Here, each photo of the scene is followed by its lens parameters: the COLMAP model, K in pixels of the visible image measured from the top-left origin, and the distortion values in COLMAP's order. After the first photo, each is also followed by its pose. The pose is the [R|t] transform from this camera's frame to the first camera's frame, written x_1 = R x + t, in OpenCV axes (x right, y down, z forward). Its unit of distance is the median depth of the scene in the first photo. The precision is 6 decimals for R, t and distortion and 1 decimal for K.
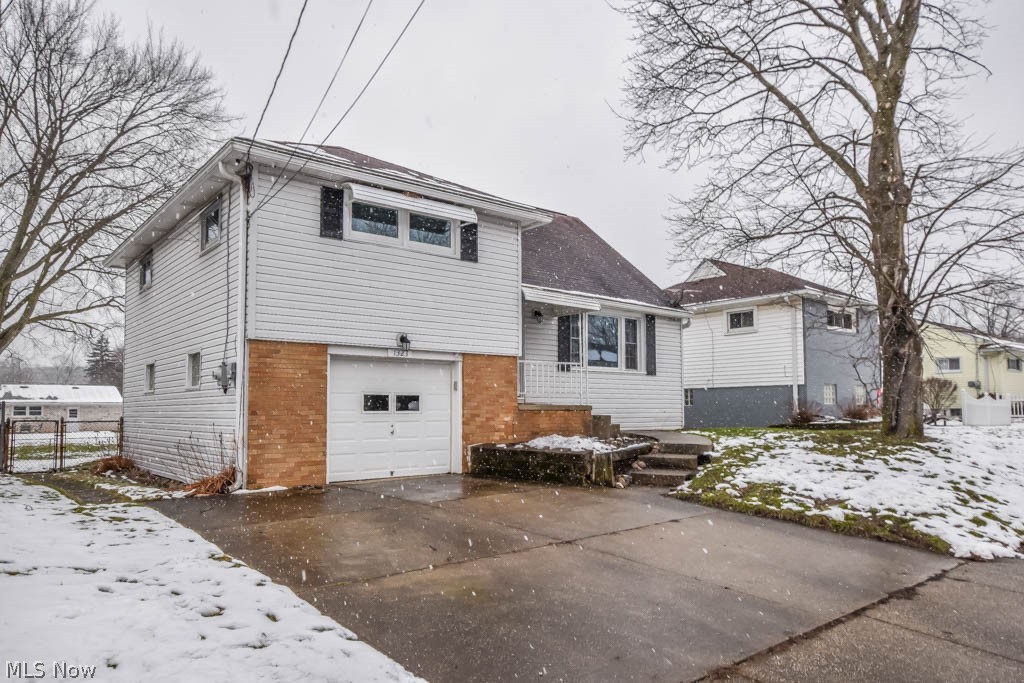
lens RADIAL K [[670.1, 0, 558.3], [0, 670.1, 344.3], [0, 0, 1]] dist [0.050562, 0.000011]
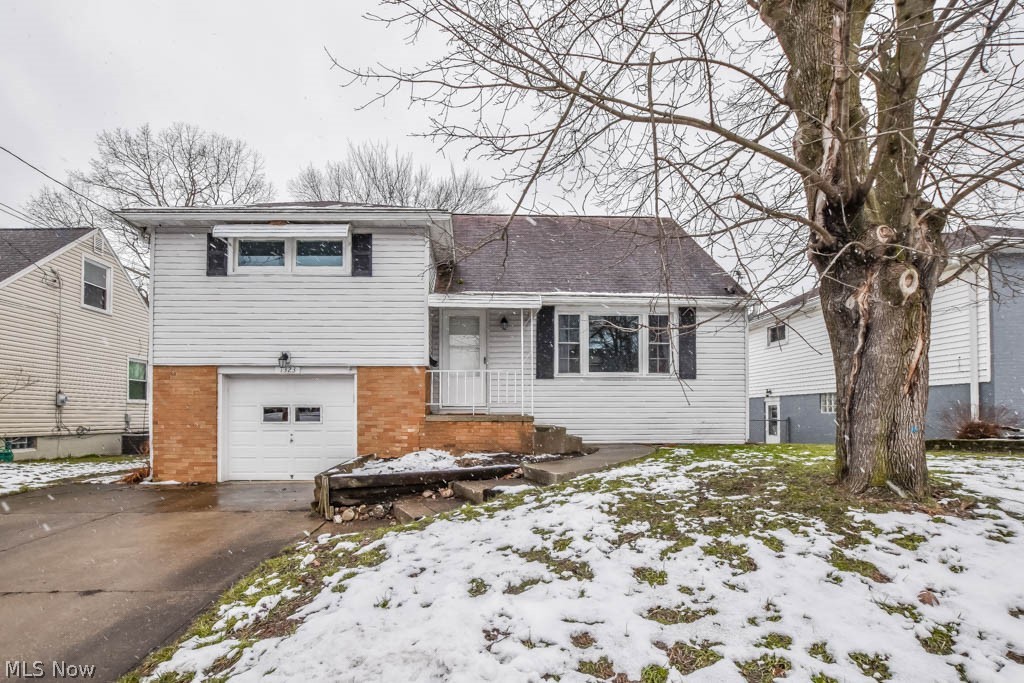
lens RADIAL K [[489.5, 0, 512.5], [0, 489.5, 397.5], [0, 0, 1]] dist [-0.013335, -0.000278]
pose [[0.775490, -0.022261, -0.630968, 0.525920], [0.060695, 0.997378, 0.039408, 0.046848], [0.628436, -0.068857, 0.774808, 0.571738]]
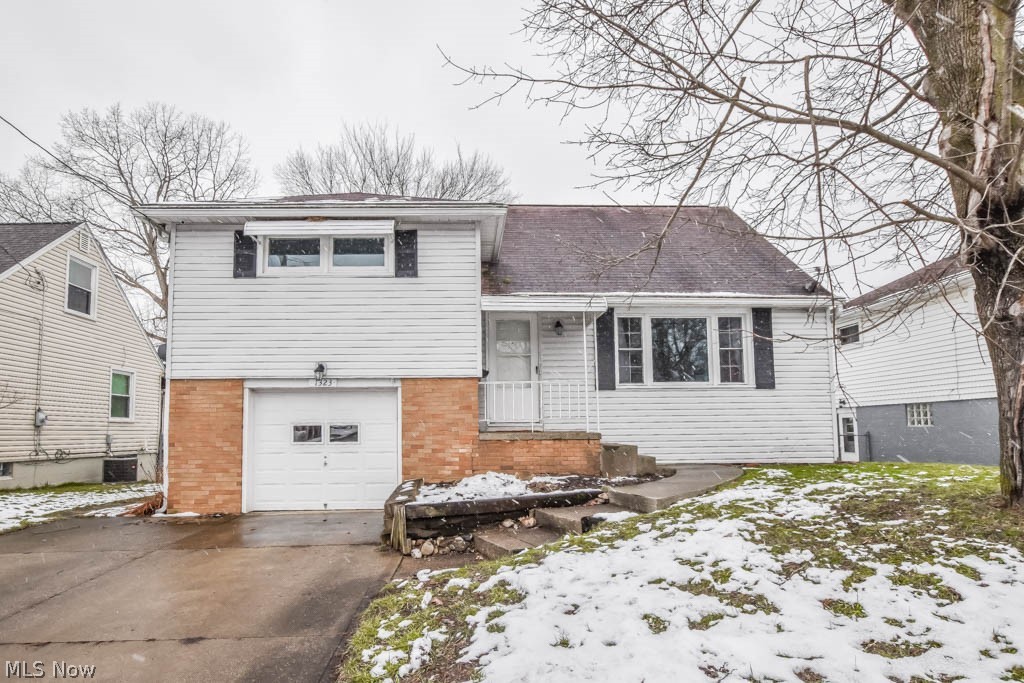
lens RADIAL K [[578.0, 0, 506.3], [0, 578.0, 372.2], [0, 0, 1]] dist [-0.008571, 0.001470]
pose [[0.779080, -0.069867, -0.623019, 0.465304], [0.069292, 0.997278, -0.025189, 0.035349], [0.623083, -0.023546, 0.781801, 0.482328]]
